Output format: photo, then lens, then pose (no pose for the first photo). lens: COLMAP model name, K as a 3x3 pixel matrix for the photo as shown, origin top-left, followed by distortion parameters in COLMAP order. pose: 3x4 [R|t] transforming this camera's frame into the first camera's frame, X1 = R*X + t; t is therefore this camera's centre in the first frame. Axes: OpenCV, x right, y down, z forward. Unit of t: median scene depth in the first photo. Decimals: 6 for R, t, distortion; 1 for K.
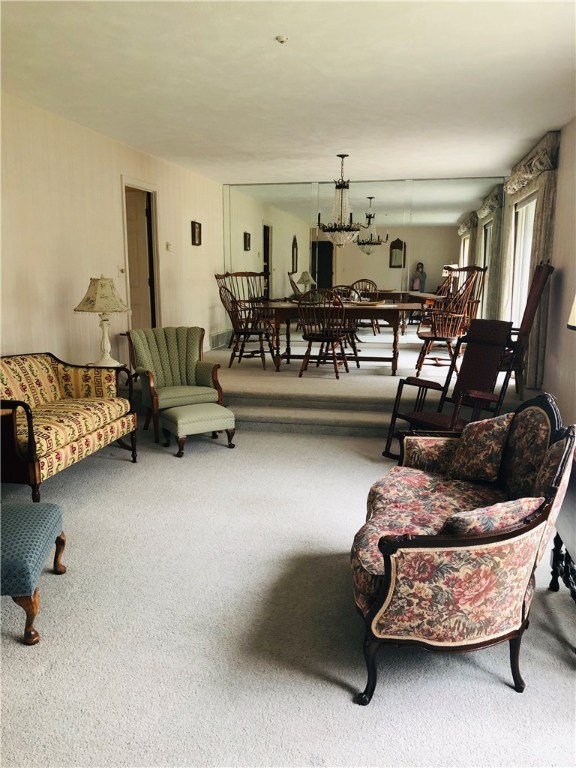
lens RADIAL K [[633.3, 0, 288.4], [0, 633.3, 383.9], [0, 0, 1]] dist [0.027921, -0.007081]
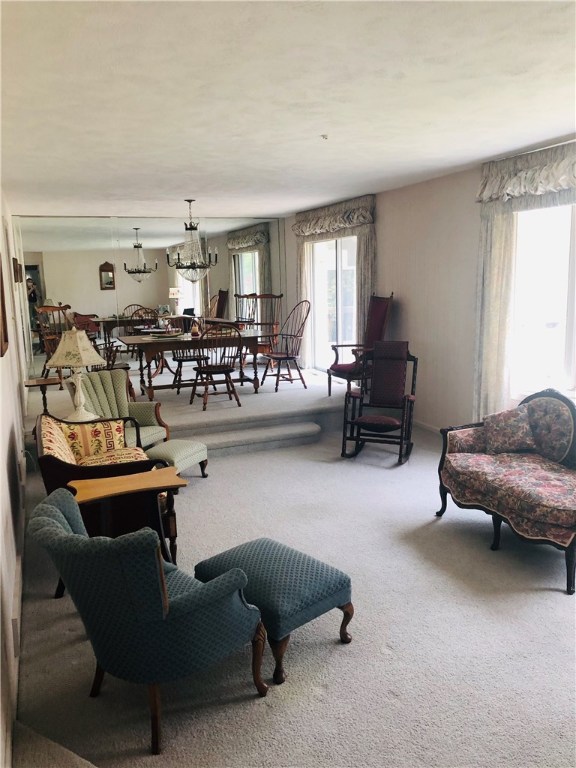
lens RADIAL K [[633.3, 0, 290.4], [0, 633.3, 383.1], [0, 0, 1]] dist [0.027921, -0.007081]
pose [[0.832043, -0.118593, 0.541886, -0.589698], [0.129179, 0.991446, 0.018632, -0.065455], [-0.539461, 0.054498, 0.840245, 0.004749]]
